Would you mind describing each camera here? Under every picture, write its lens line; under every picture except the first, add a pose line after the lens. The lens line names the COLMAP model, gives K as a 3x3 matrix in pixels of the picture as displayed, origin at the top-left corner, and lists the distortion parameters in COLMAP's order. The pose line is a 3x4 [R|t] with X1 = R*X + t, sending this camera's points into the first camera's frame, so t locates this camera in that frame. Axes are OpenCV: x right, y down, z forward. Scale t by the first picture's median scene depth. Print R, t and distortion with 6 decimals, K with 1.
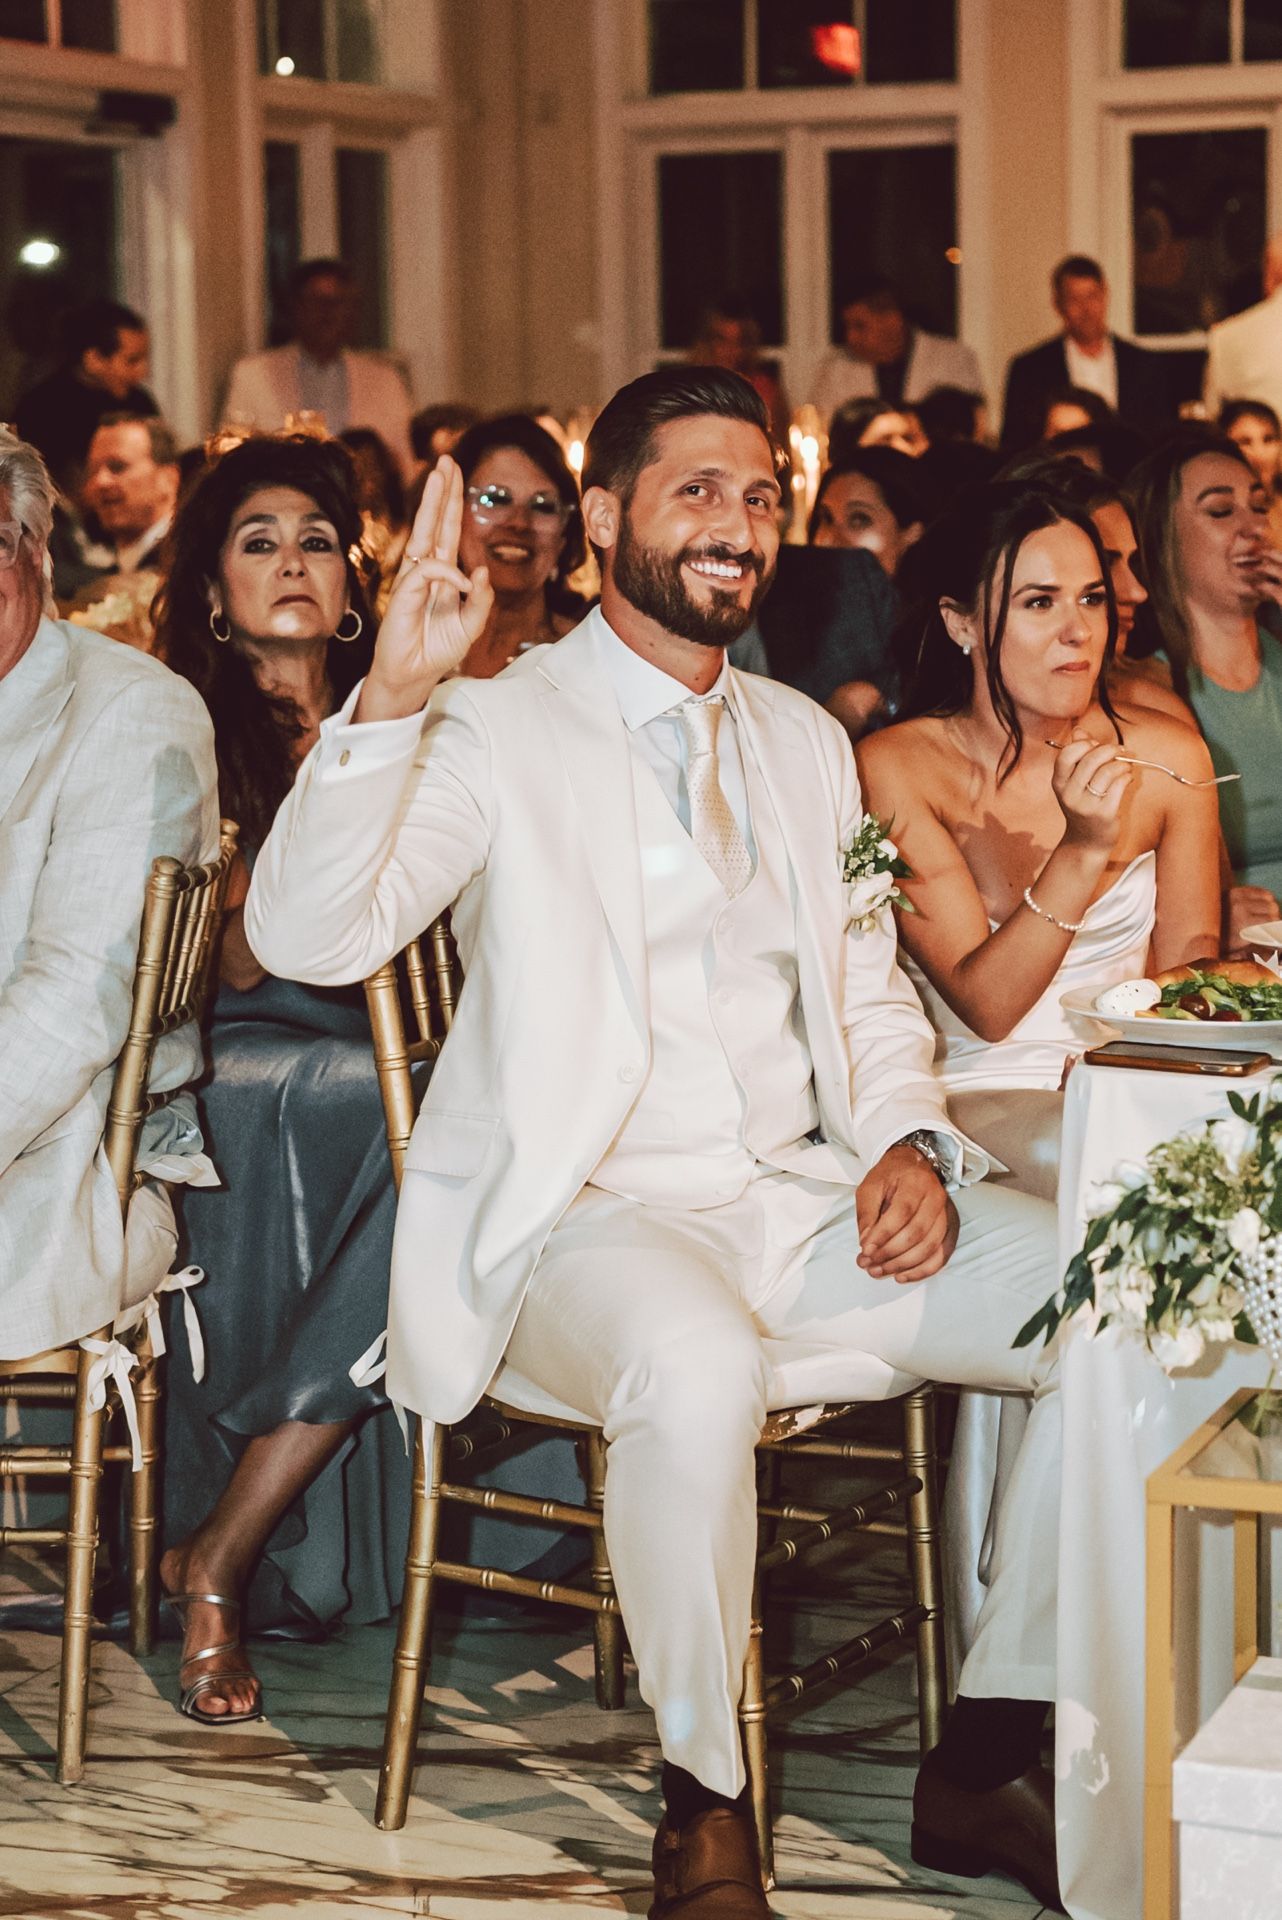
lens RADIAL K [[4061.5, 0, 641.0], [0, 4061.5, 960.0], [0, 0, 1]] dist [0.053954, -0.283894]
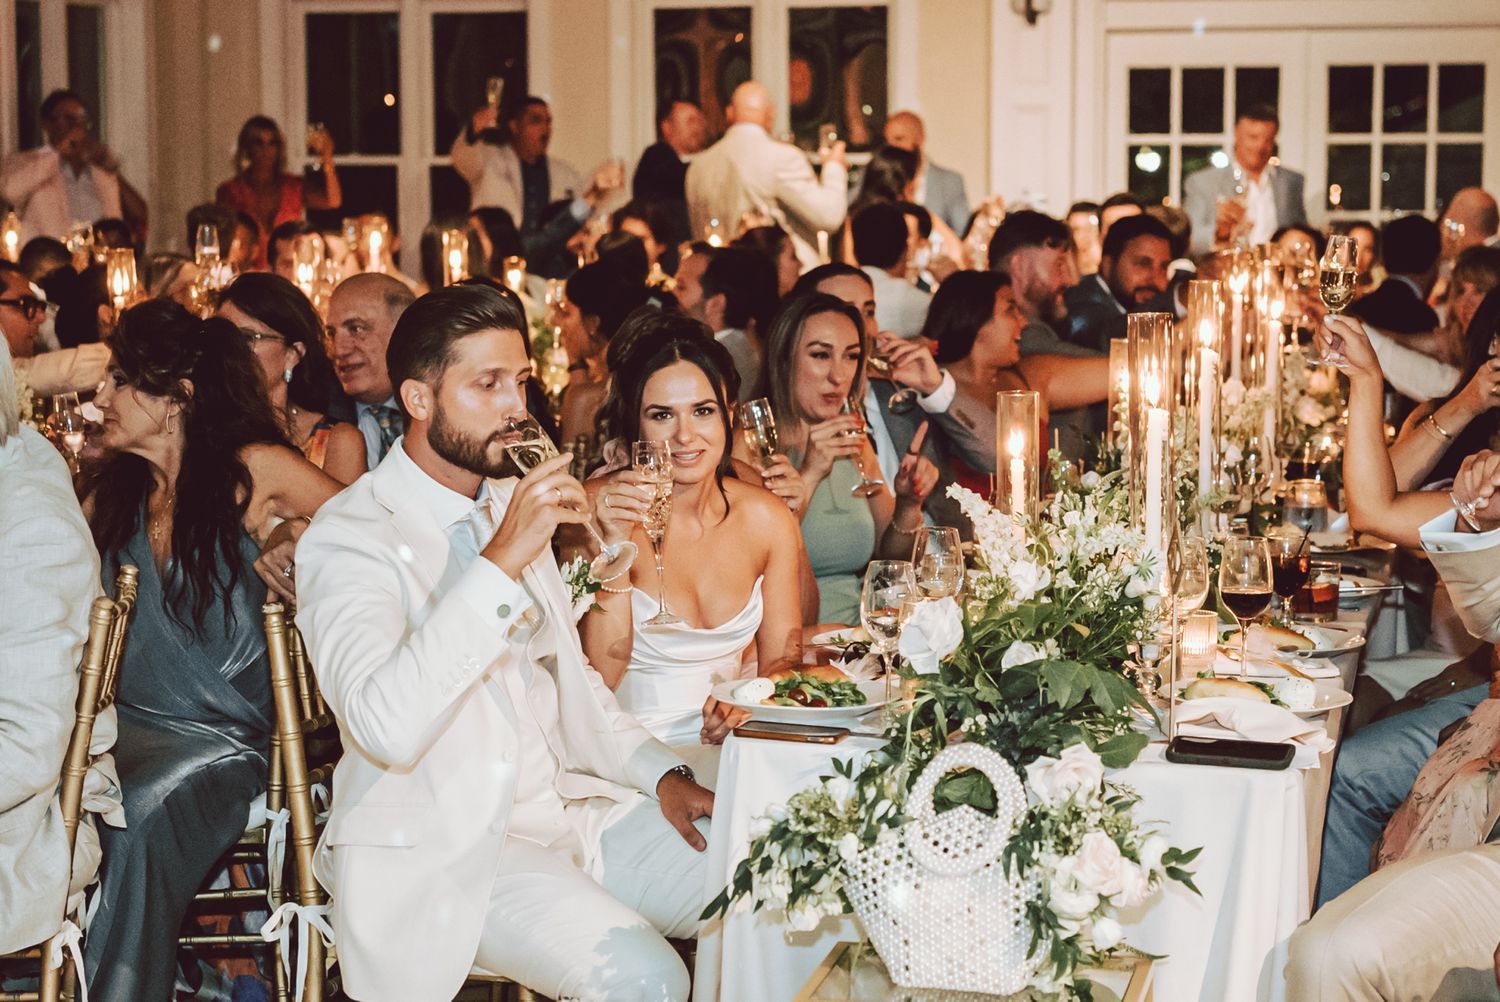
lens RADIAL K [[3173.0, 0, 750.0], [0, 3173.0, 501.0], [0, 0, 1]] dist [0.053954, -0.283894]
pose [[0.986310, -0.001428, 0.164897, -0.097259], [0.005279, 0.999723, -0.022923, -0.041699], [-0.164818, 0.023480, 0.986044, -0.241895]]
